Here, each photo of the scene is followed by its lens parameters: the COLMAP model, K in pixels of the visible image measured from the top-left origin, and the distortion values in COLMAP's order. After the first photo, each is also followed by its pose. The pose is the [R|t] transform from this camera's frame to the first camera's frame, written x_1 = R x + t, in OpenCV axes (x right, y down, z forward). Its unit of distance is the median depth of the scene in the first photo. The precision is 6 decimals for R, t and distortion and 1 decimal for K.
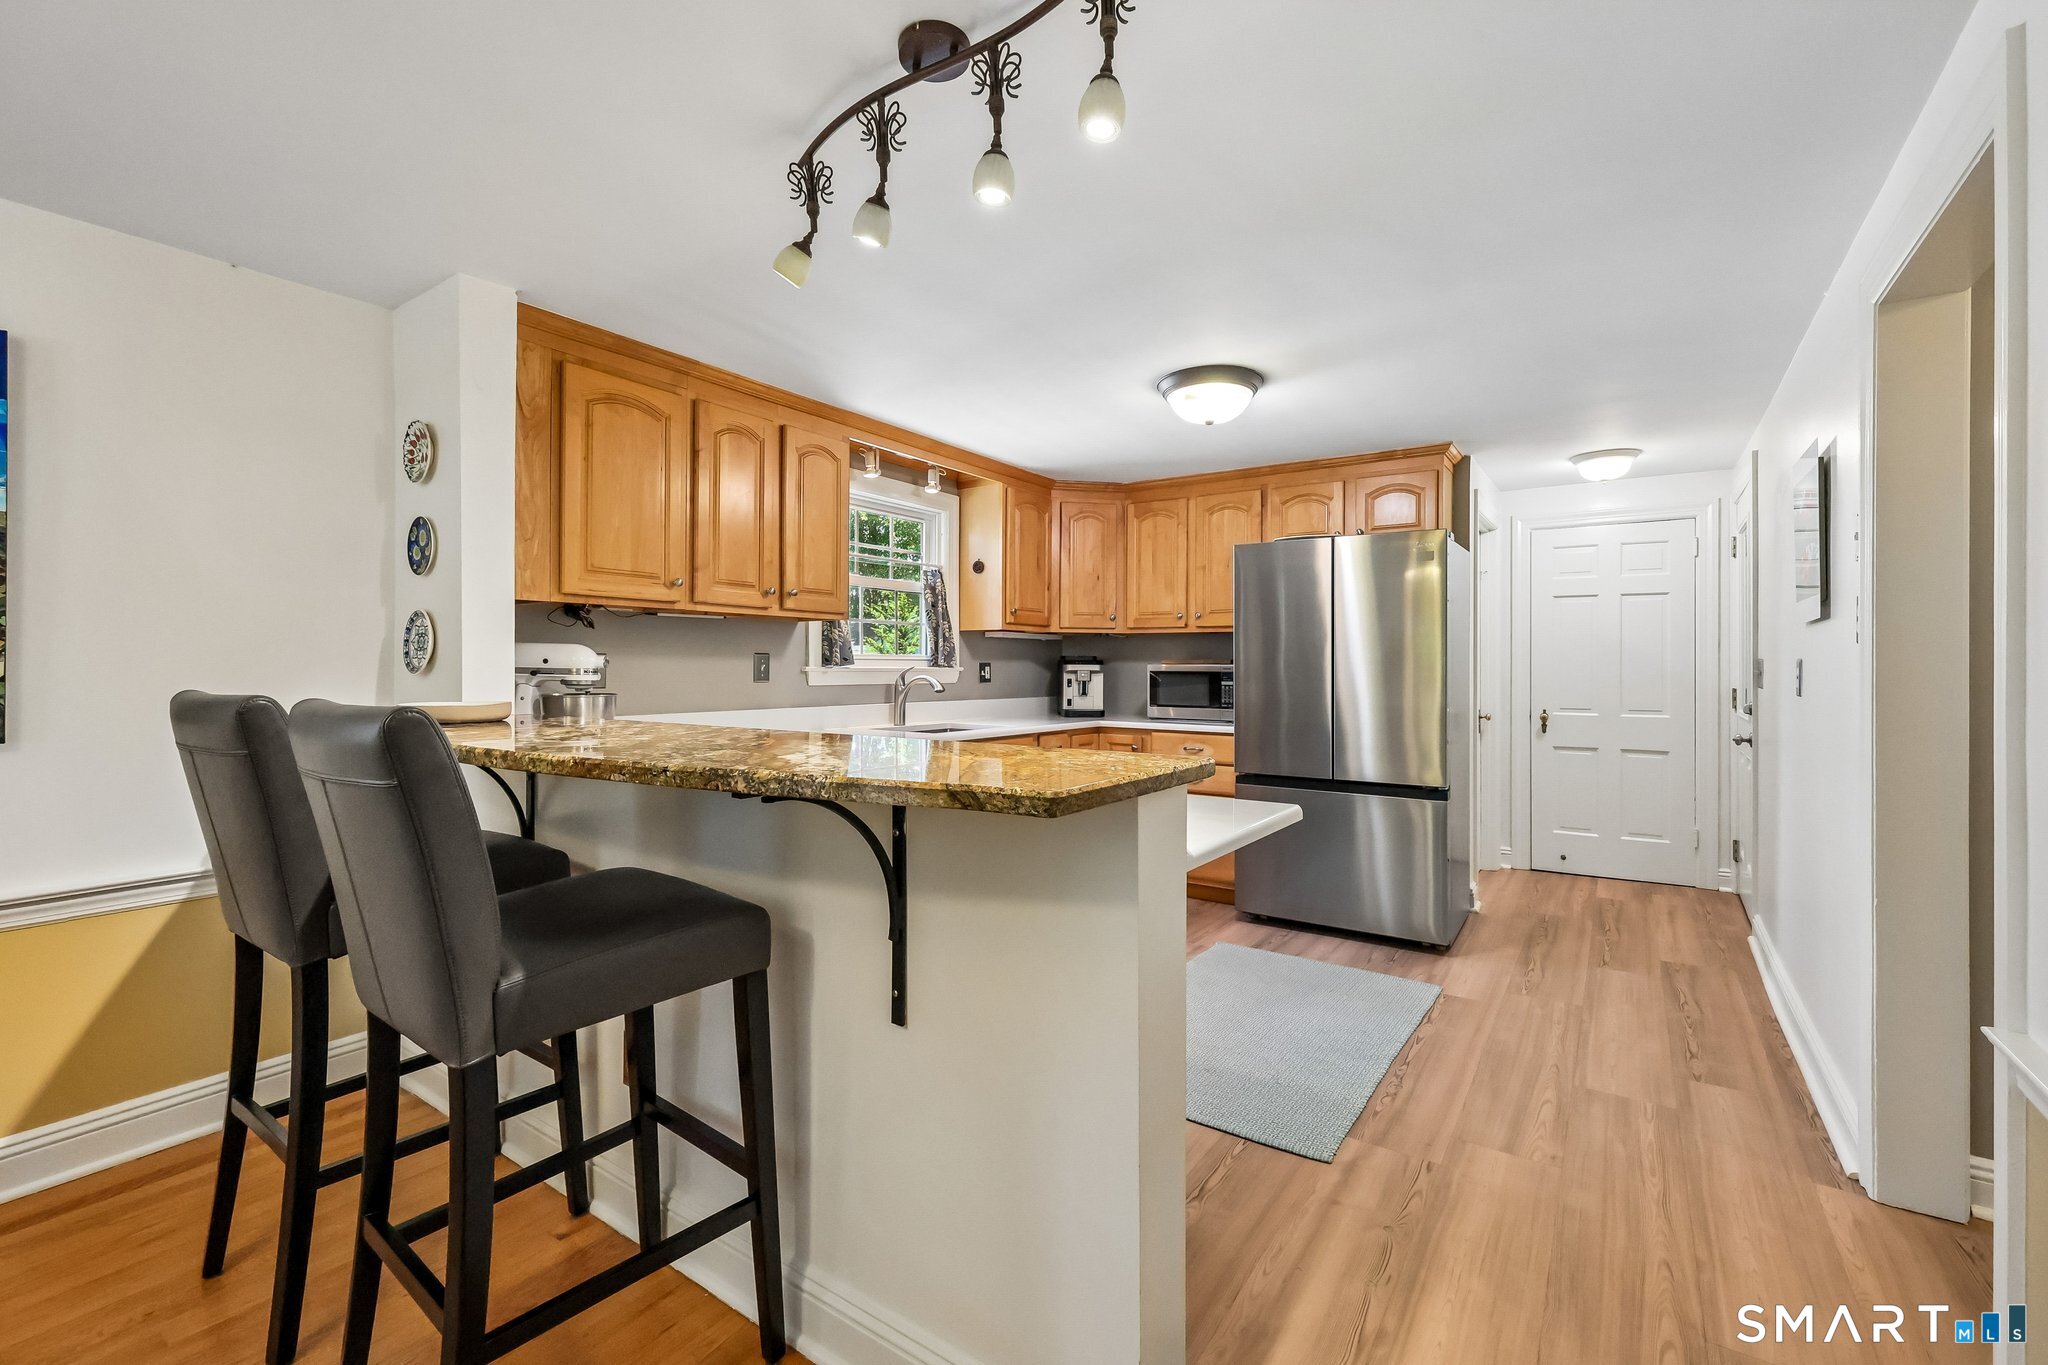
lens RADIAL K [[843.0, 0, 1014.9], [0, 843.0, 670.1], [0, 0, 1]] dist [0.000299, 0.000120]
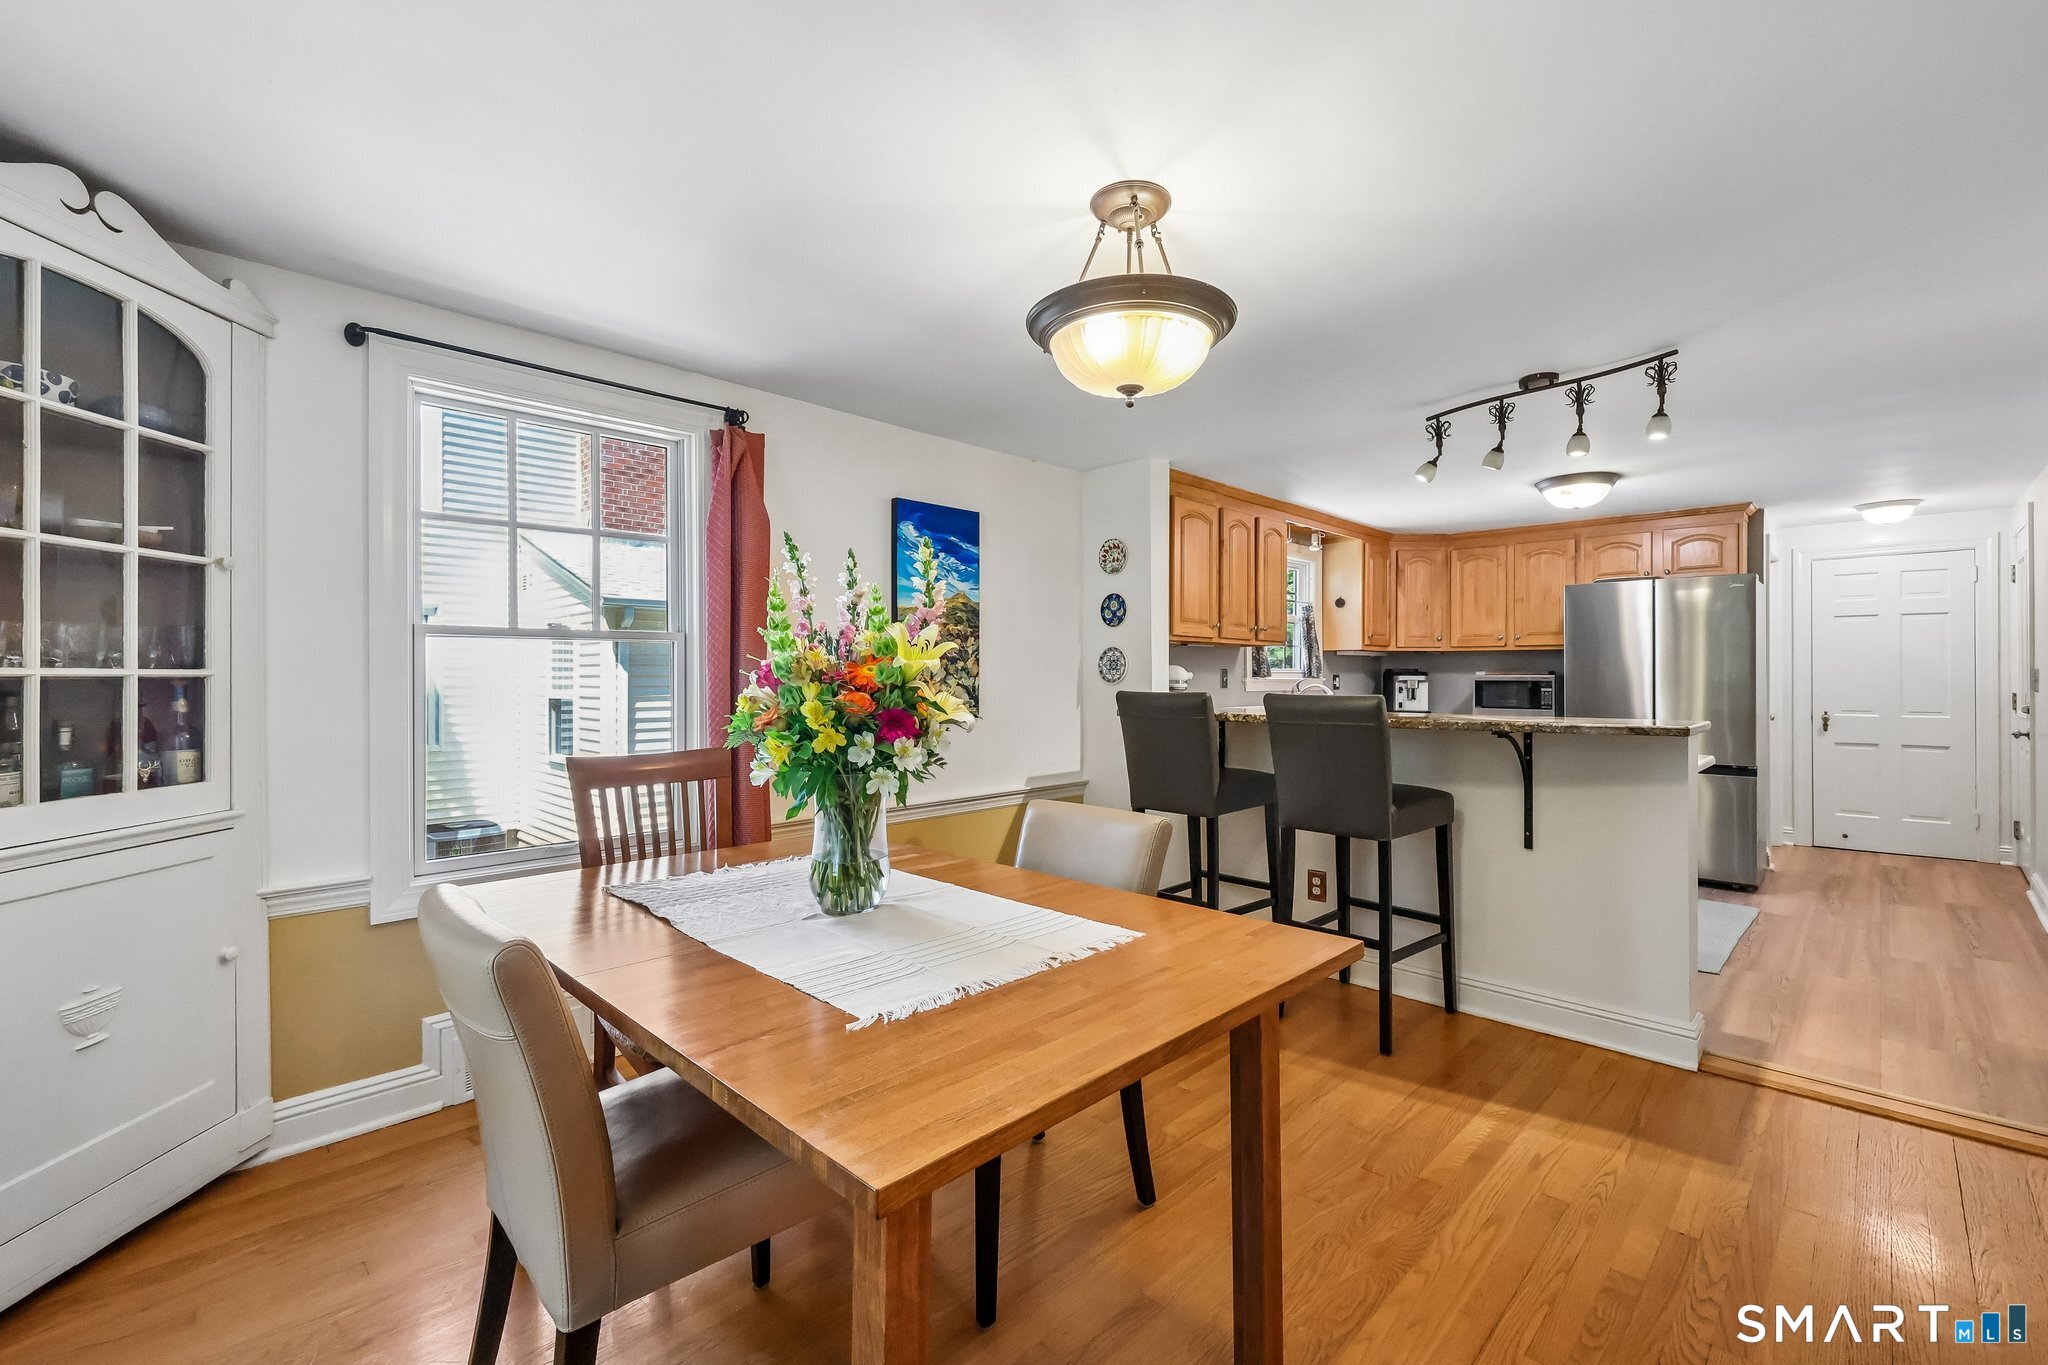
lens RADIAL K [[829.7, 0, 1028.0], [0, 829.7, 679.5], [0, 0, 1]] dist [0.000198, -0.000074]
pose [[0.985121, -0.003985, -0.171817, -0.334445], [0.003699, 0.999991, -0.001984, -0.000215], [0.171823, 0.001319, 0.985127, -0.414889]]
